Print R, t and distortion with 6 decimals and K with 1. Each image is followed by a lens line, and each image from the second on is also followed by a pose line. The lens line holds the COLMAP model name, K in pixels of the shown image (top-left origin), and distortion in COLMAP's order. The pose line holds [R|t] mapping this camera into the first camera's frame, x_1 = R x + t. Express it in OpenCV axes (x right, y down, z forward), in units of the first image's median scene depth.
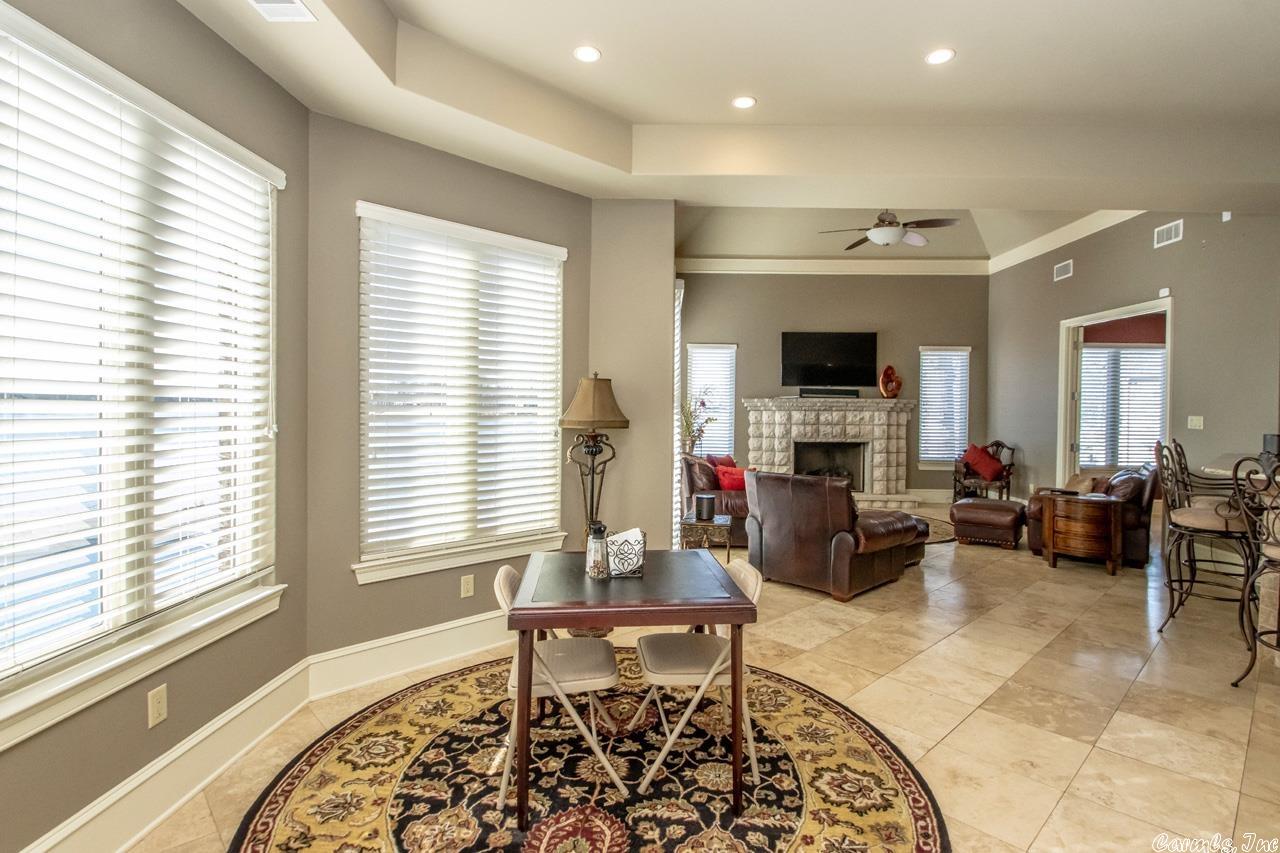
lens RADIAL K [[633.7, 0, 640.0], [0, 633.7, 426.5], [0, 0, 1]] dist [0.023168, -0.020555]
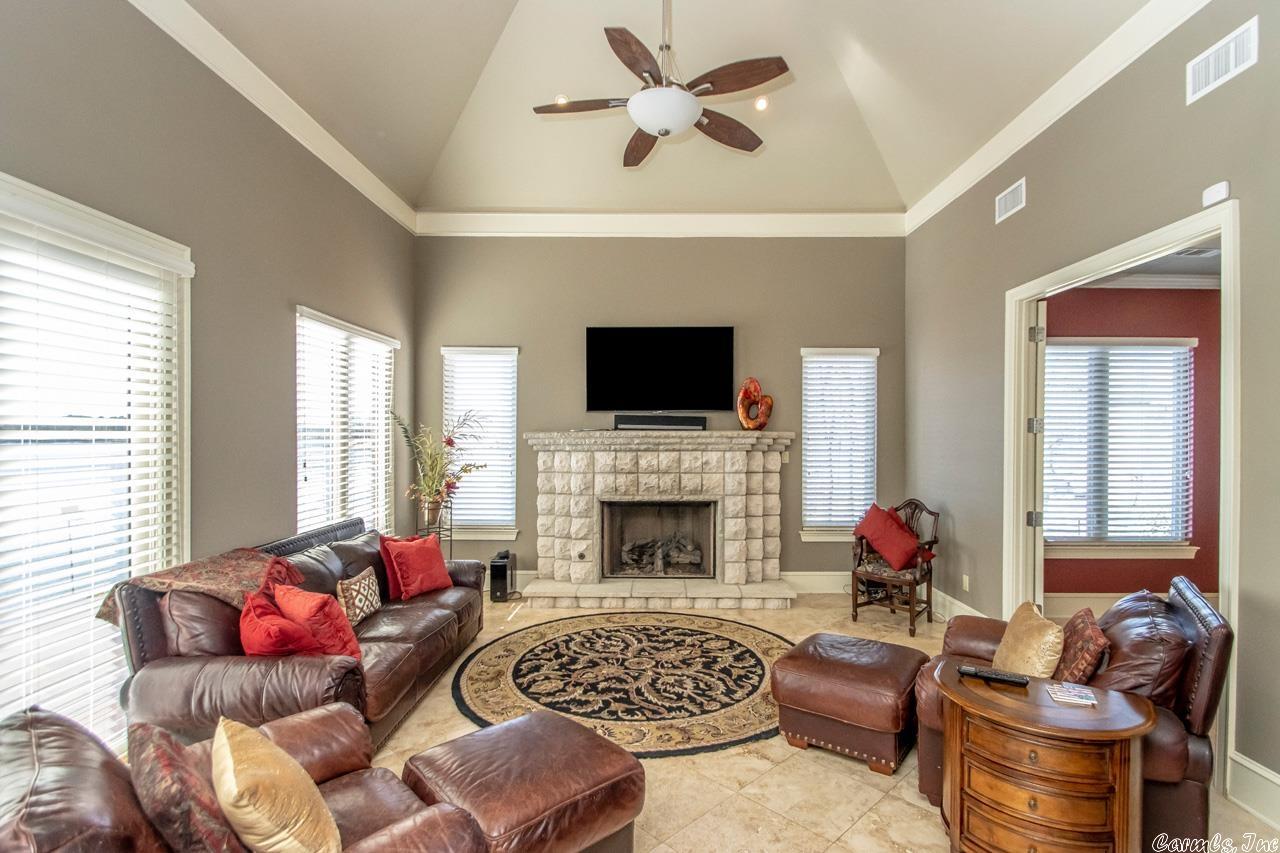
lens RADIAL K [[616.3, 0, 653.9], [0, 616.3, 445.3], [0, 0, 1]] dist [-0.003524, -0.000847]
pose [[0.999496, -0.010485, 0.029977, 0.286320], [0.010901, 0.999846, -0.013744, -0.022394], [-0.029829, 0.014064, 0.999456, 0.404560]]
